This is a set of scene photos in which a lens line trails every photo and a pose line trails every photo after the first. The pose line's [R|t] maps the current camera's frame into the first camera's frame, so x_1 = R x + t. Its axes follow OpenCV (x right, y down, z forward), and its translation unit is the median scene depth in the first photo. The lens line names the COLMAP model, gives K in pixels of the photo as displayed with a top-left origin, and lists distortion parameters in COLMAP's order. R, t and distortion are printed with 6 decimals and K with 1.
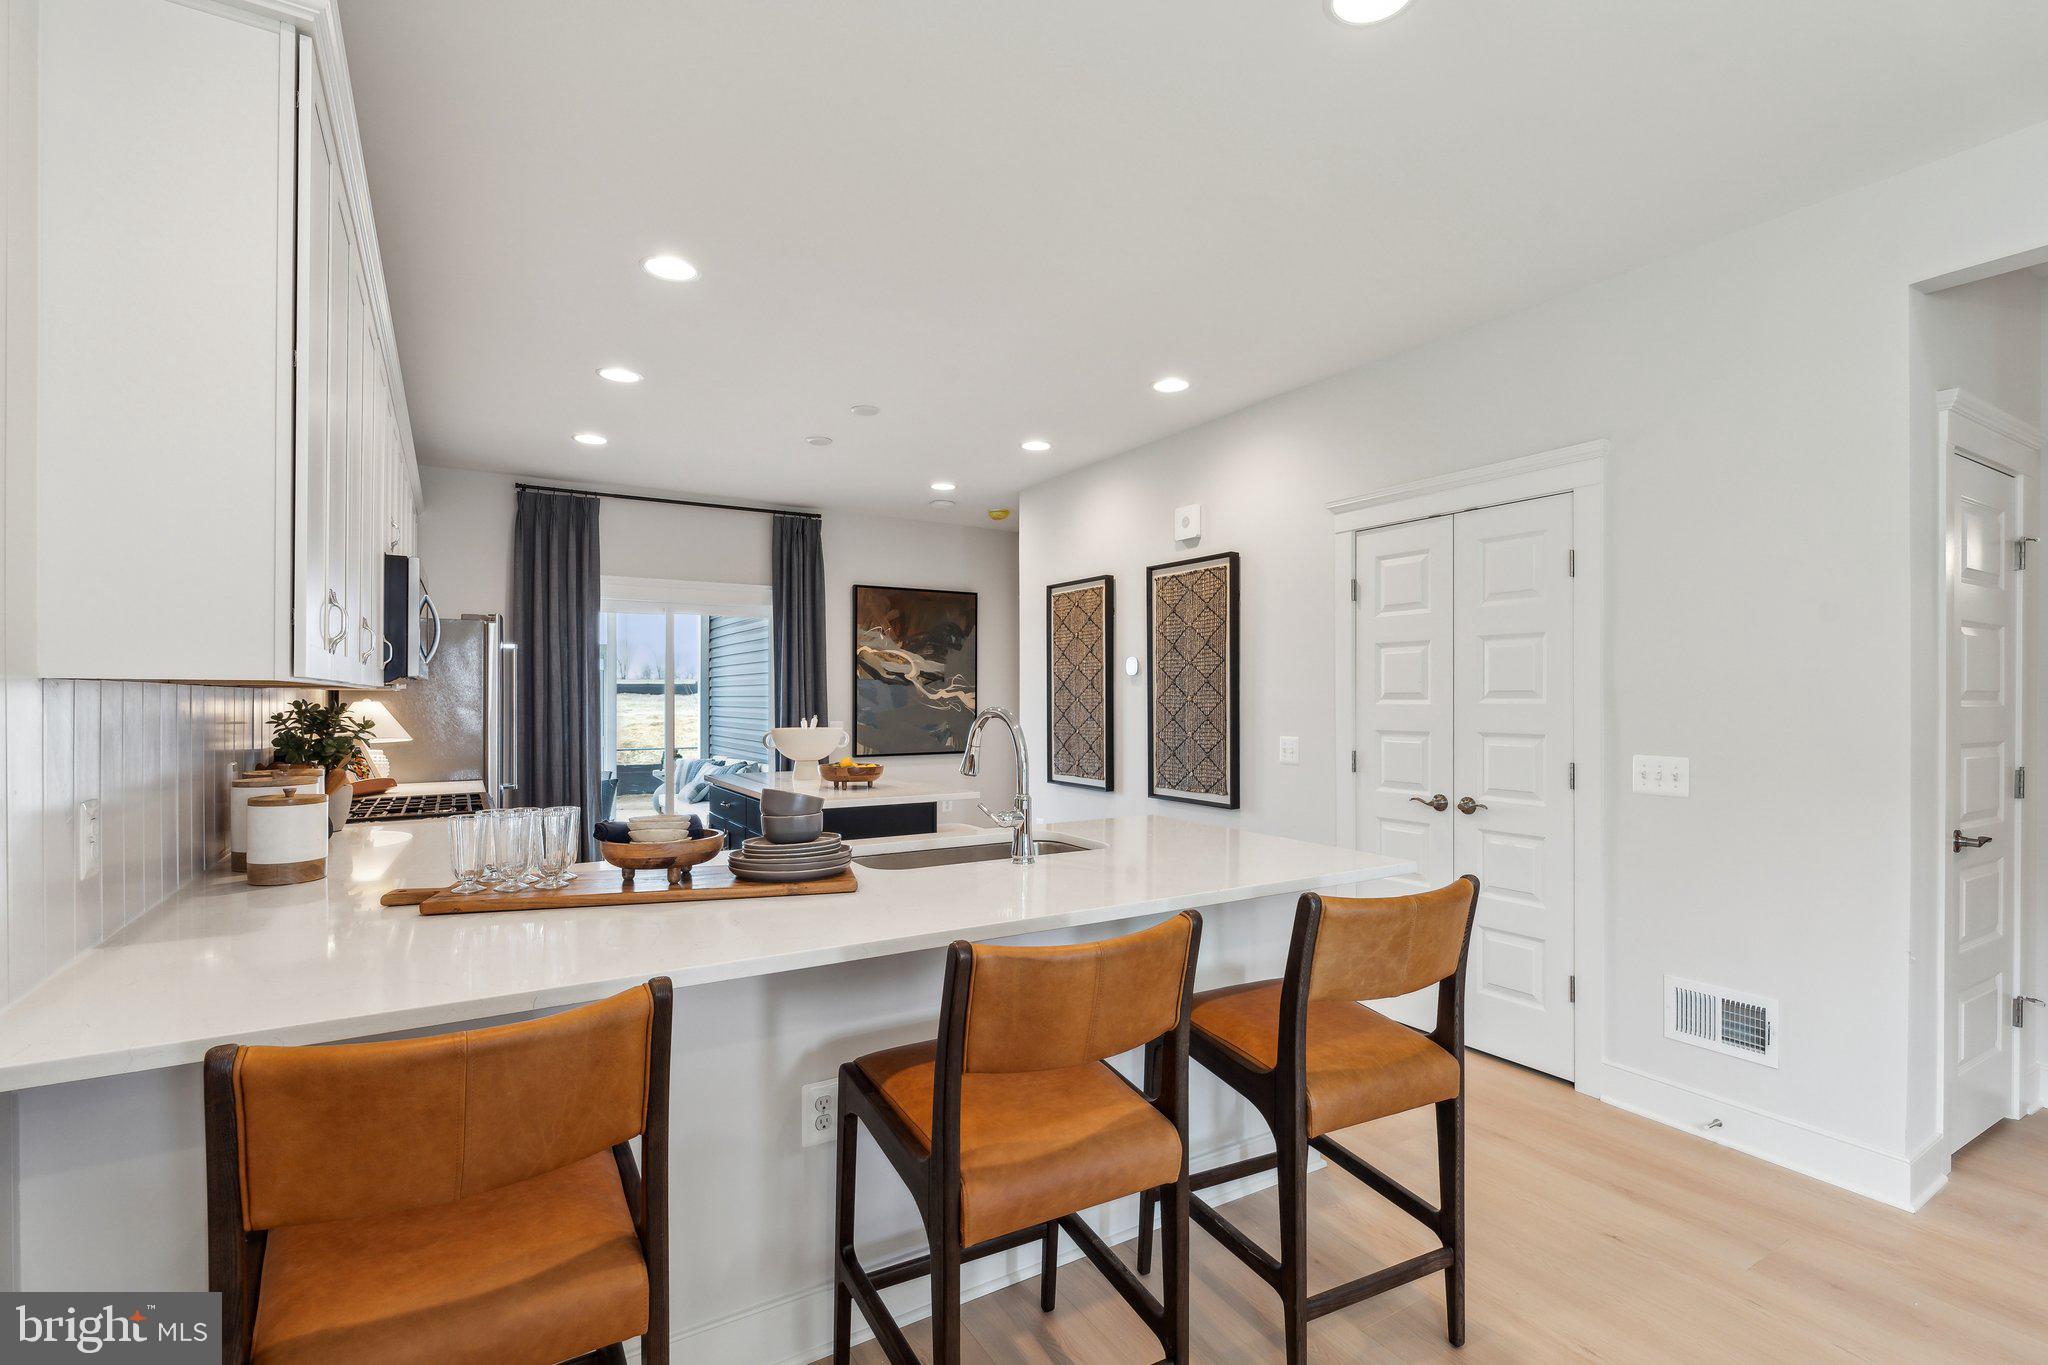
lens RADIAL K [[936.0, 0, 1011.9], [0, 936.0, 687.3], [0, 0, 1]] dist [0.000763, -0.000159]
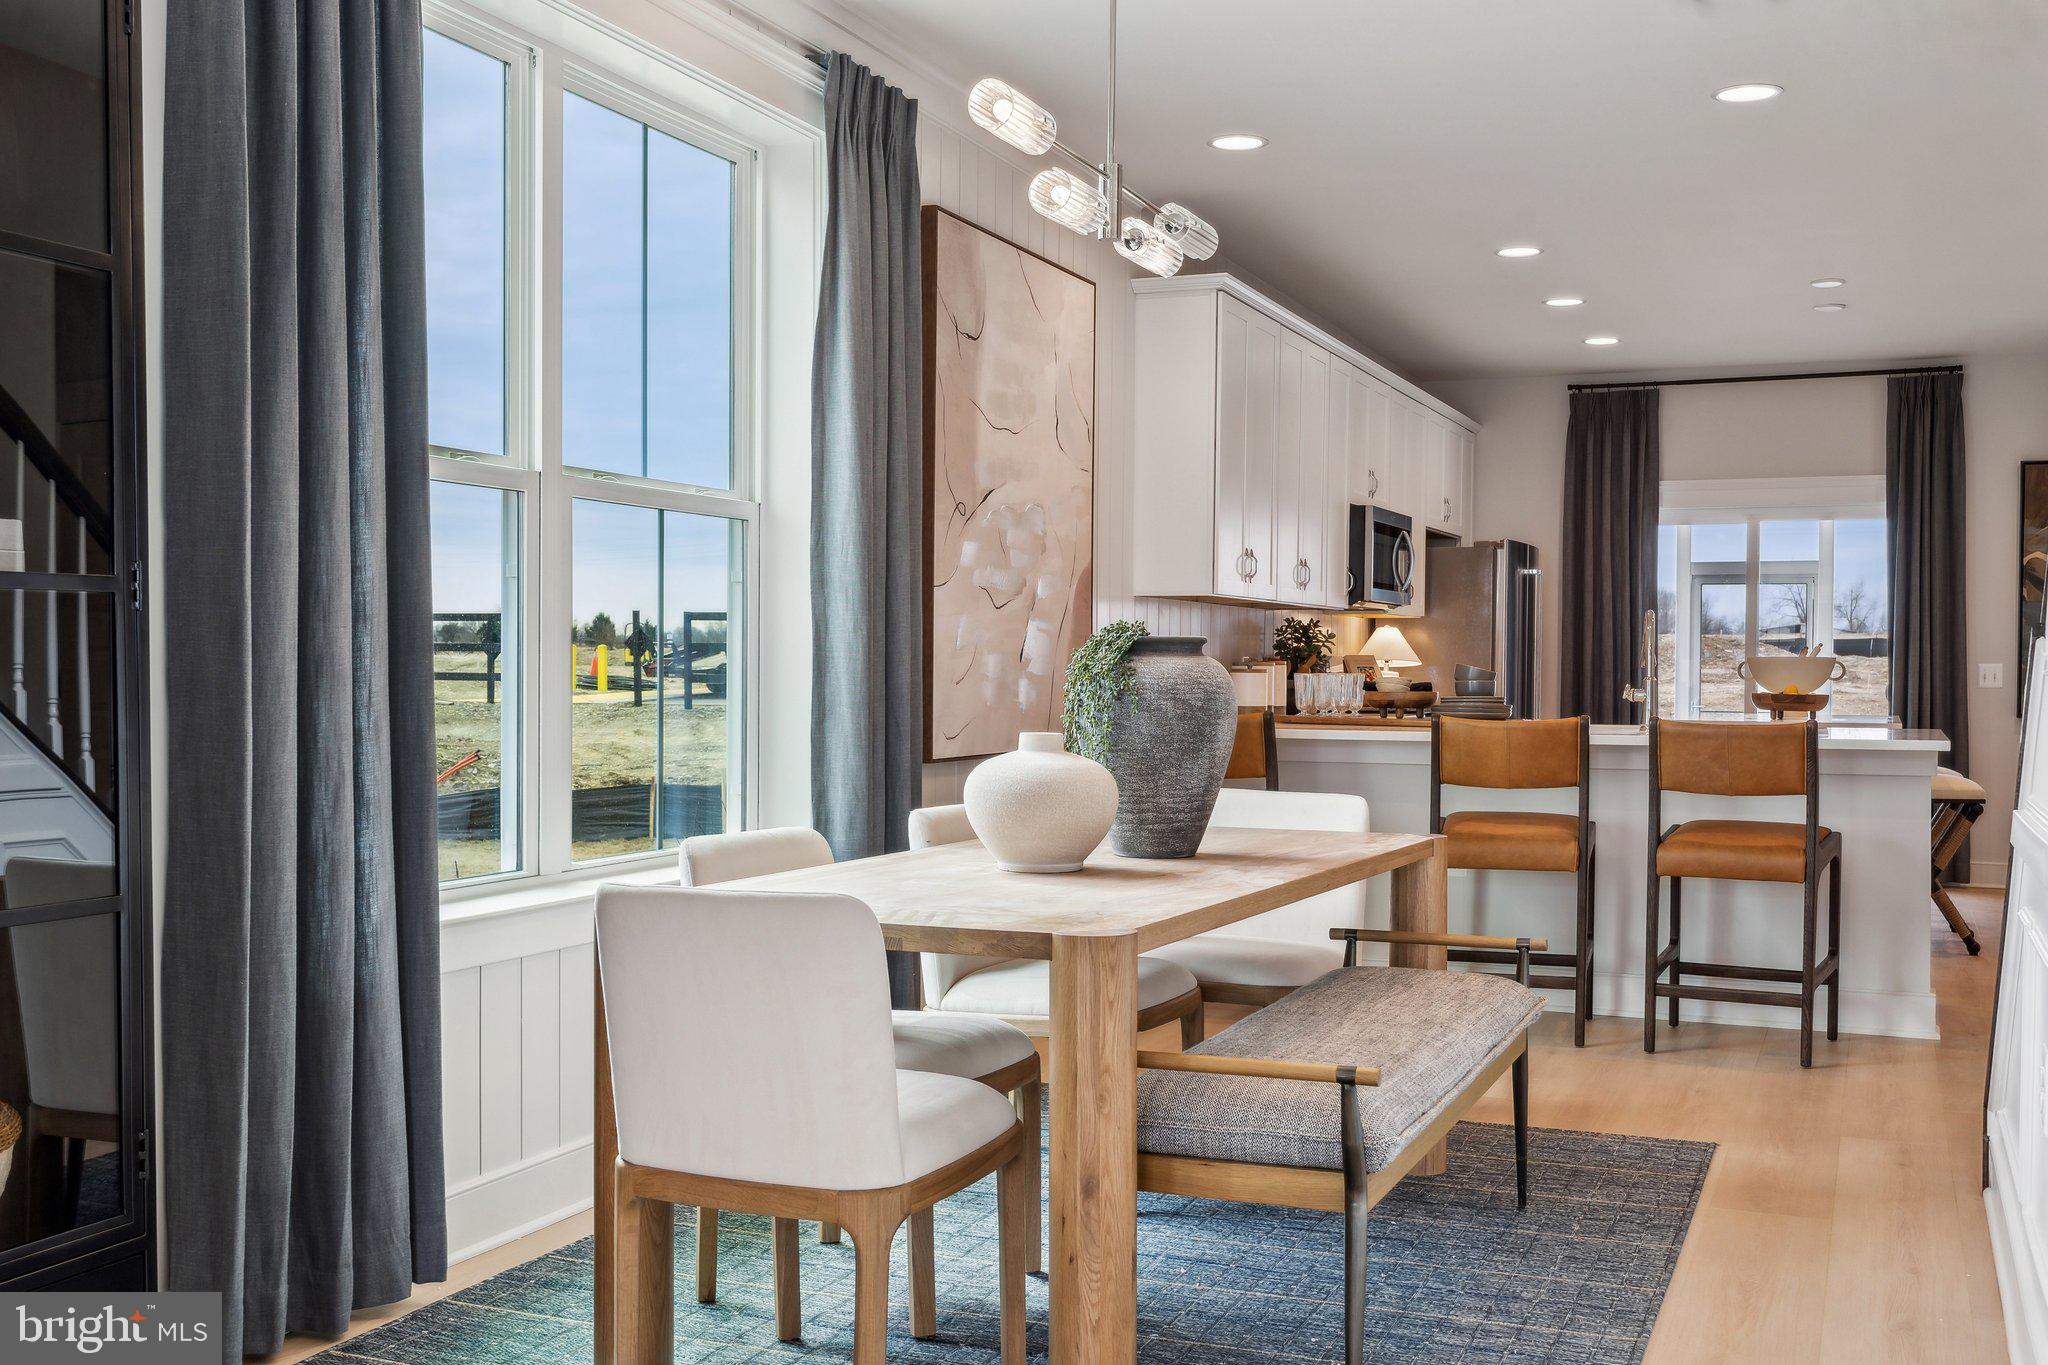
lens RADIAL K [[2105.3, 0, 1024.8], [0, 2105.3, 735.3], [0, 0, 1]] dist [0.045124, -0.009925]
pose [[0.592834, 0.029794, -0.804773, 0.647031], [0.000805, 0.999293, 0.037589, 0.029707], [0.805324, -0.022932, 0.592391, -0.496440]]
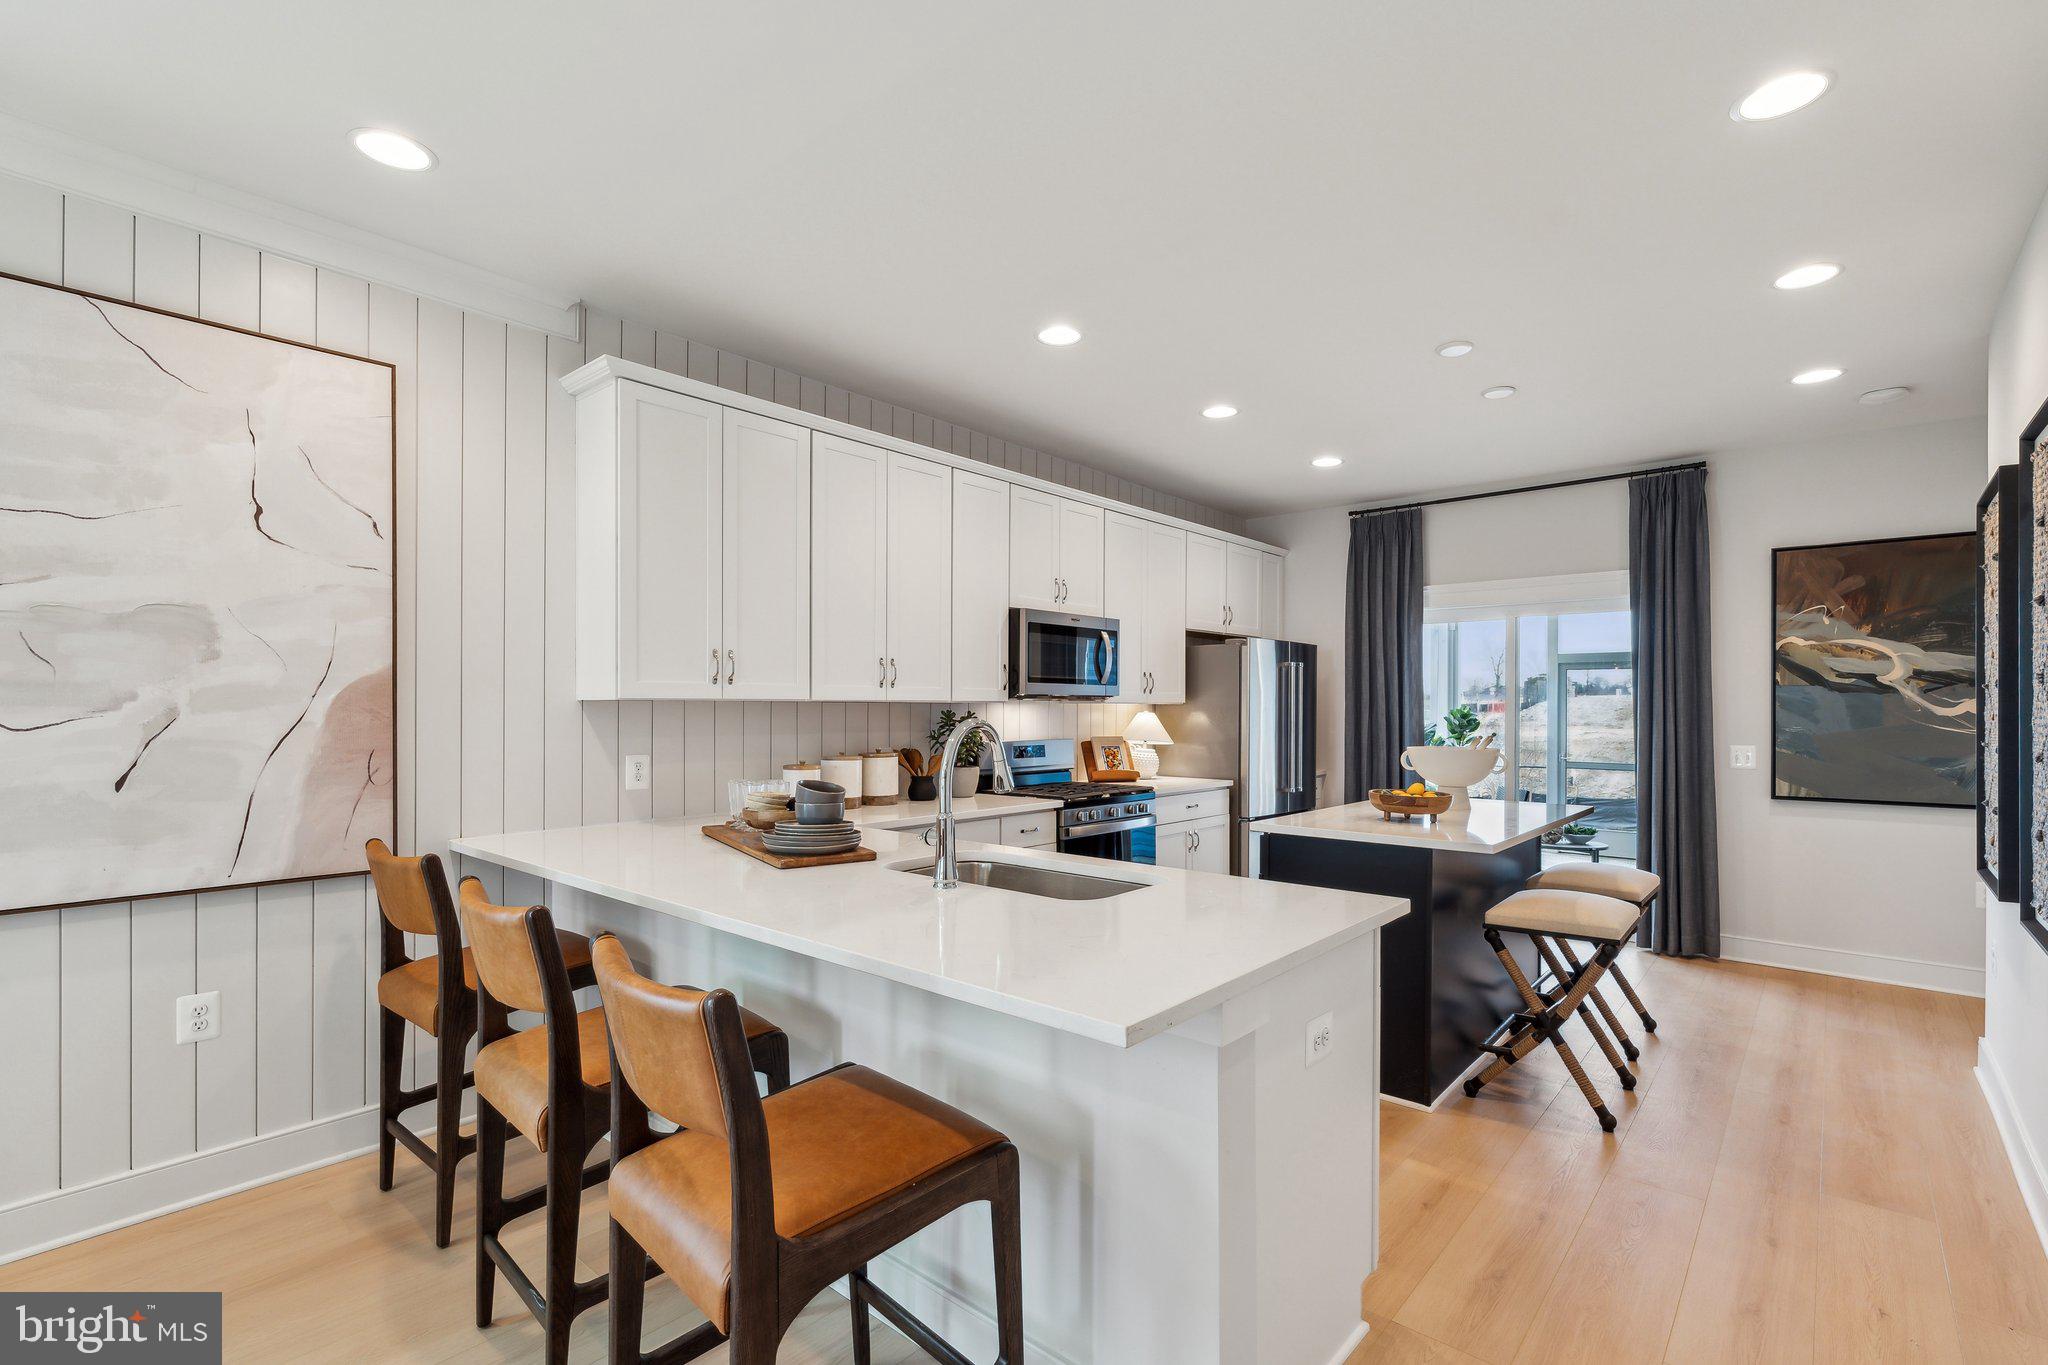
lens RADIAL K [[927.3, 0, 1040.0], [0, 927.3, 711.5], [0, 0, 1]] dist [0.000696, 0.000088]
pose [[0.306813, 0.003731, -0.951762, 0.316899], [0.006521, 0.999961, 0.006022, 0.002692], [0.951747, -0.008054, 0.306777, 0.275801]]
